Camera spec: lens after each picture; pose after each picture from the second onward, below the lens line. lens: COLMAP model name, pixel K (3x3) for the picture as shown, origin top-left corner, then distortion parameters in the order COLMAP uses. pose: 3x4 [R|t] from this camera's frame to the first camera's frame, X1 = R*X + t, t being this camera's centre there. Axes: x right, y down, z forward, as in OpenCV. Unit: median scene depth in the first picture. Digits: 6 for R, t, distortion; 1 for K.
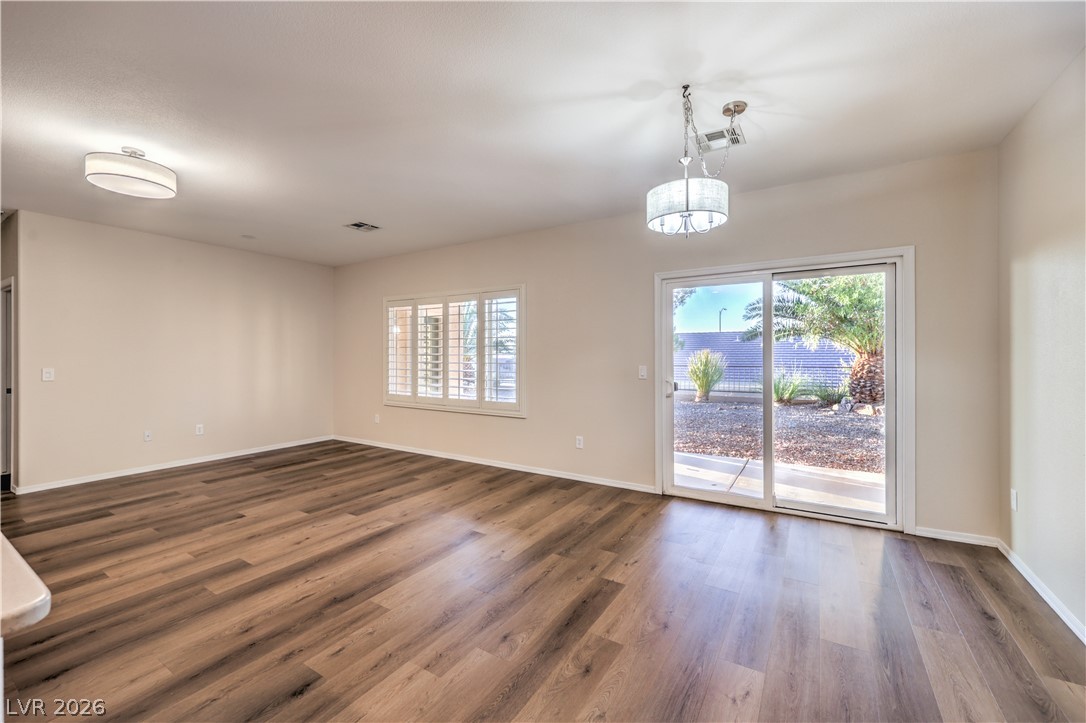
lens RADIAL K [[441.9, 0, 545.1], [0, 441.9, 353.2], [0, 0, 1]] dist [-0.002965, -0.000049]
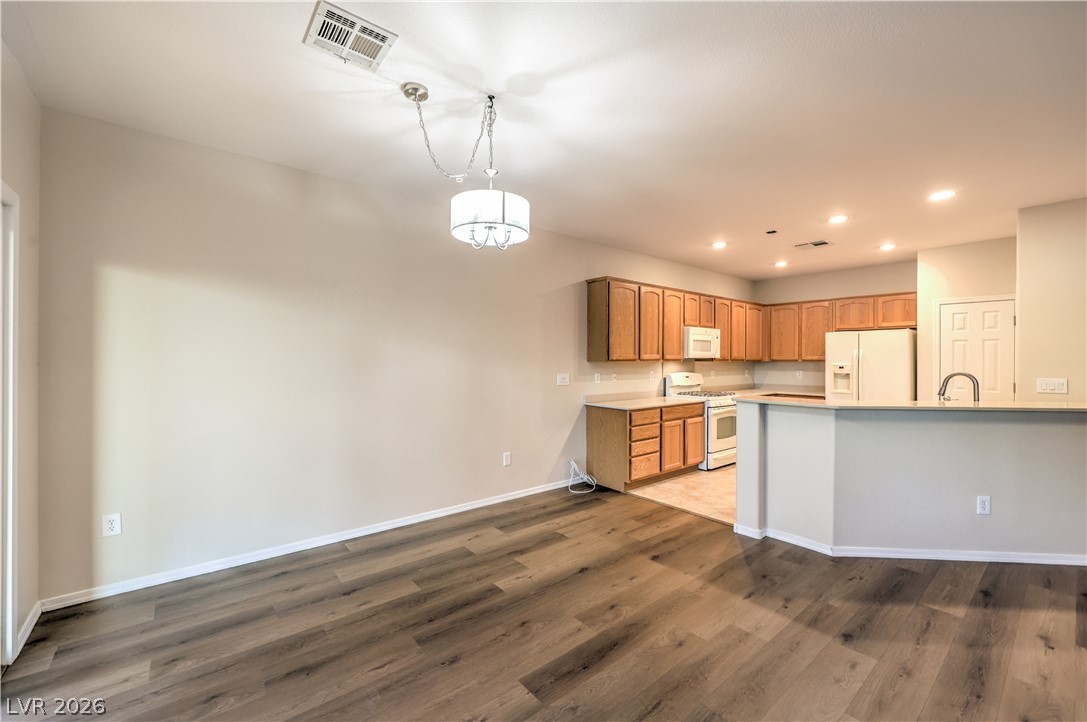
lens RADIAL K [[436.9, 0, 537.5], [0, 436.9, 360.3], [0, 0, 1]] dist [-0.002625, -0.000337]
pose [[-0.944474, 0.000472, 0.328587, -0.056239], [0.000838, 0.999999, 0.000973, -0.009548], [-0.328586, 0.001195, -0.944473, 1.060683]]
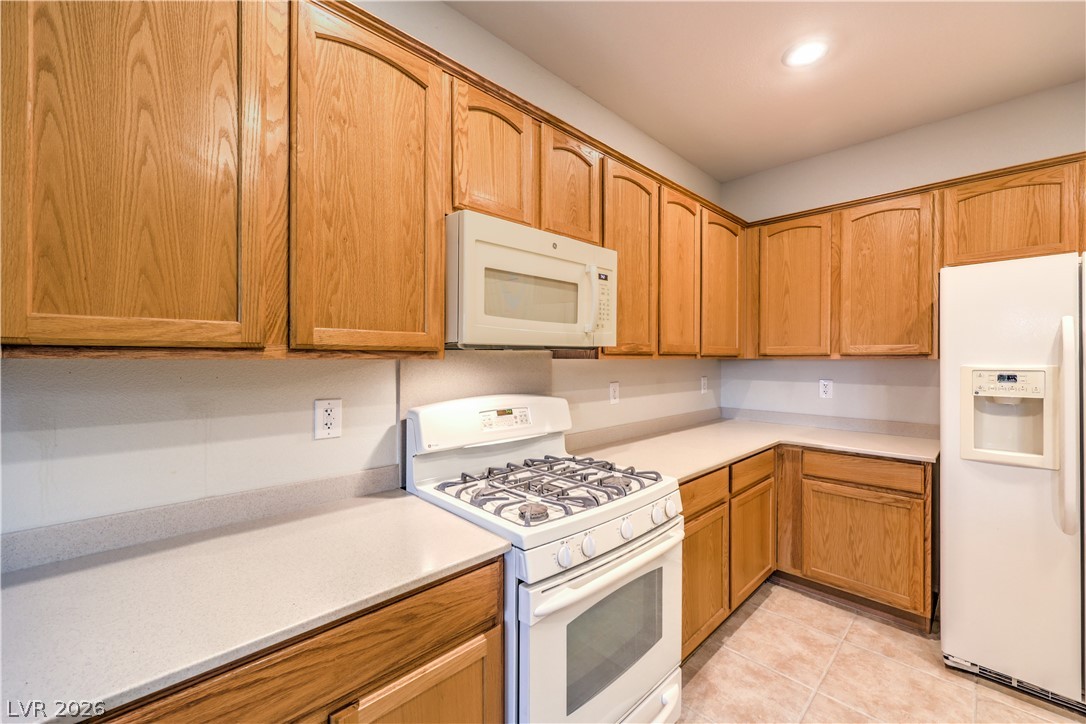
lens RADIAL K [[433.0, 0, 543.0], [0, 433.0, 362.0], [0, 0, 1]] dist [-0.001194, 0.000024]
pose [[-0.969514, 0.000596, 0.245037, -0.189063], [0.002282, 0.999976, 0.006598, -0.003297], [-0.245027, 0.006956, -0.969491, -0.095520]]
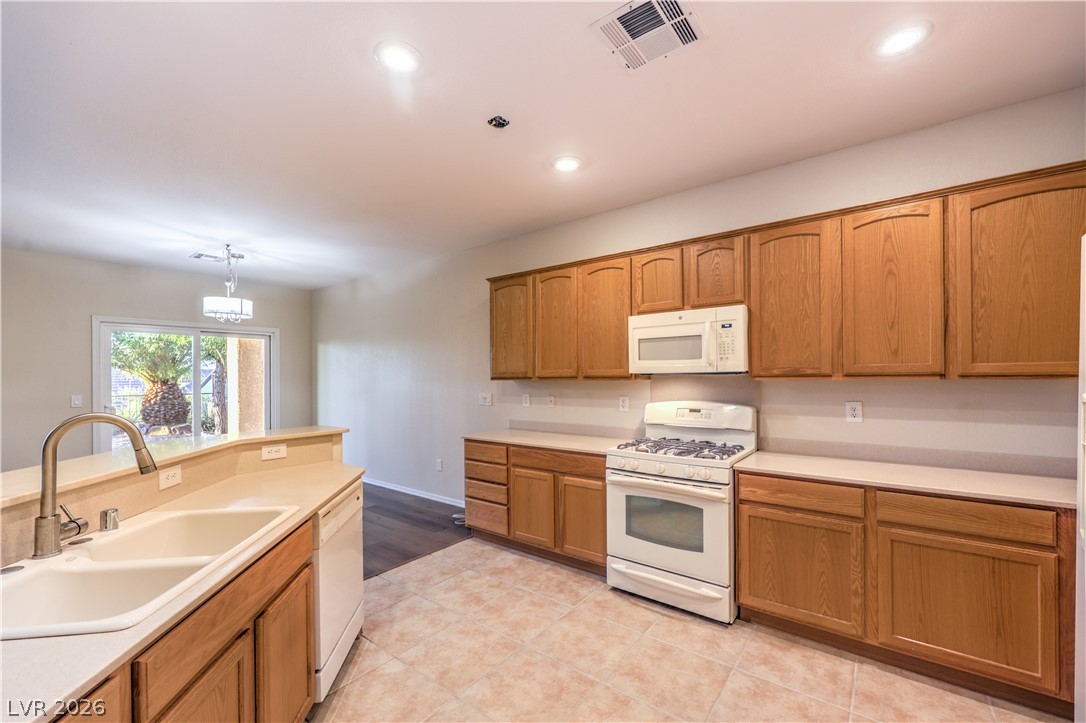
lens RADIAL K [[441.4, 0, 547.5], [0, 441.4, 376.9], [0, 0, 1]] dist [-0.002274, -0.000144]
pose [[0.098528, 0.002802, 0.995130, -0.819552], [0.006962, 0.999970, -0.003505, -0.007642], [-0.995110, 0.007273, 0.098505, -0.323145]]
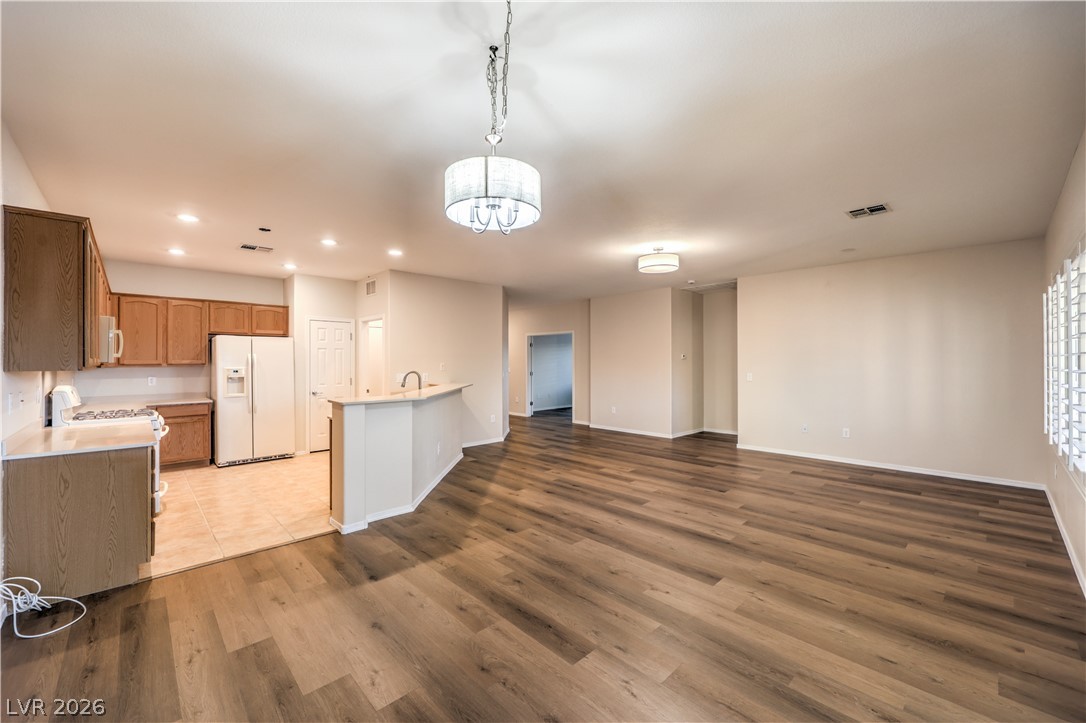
lens RADIAL K [[433.0, 0, 543.0], [0, 433.0, 361.5], [0, 0, 1]] dist [-0.001194, 0.000024]
pose [[-0.252209, 0.003766, -0.967666, 0.597972], [0.005019, 0.999984, 0.002583, -0.015157], [0.967660, -0.004206, -0.252224, 0.722857]]
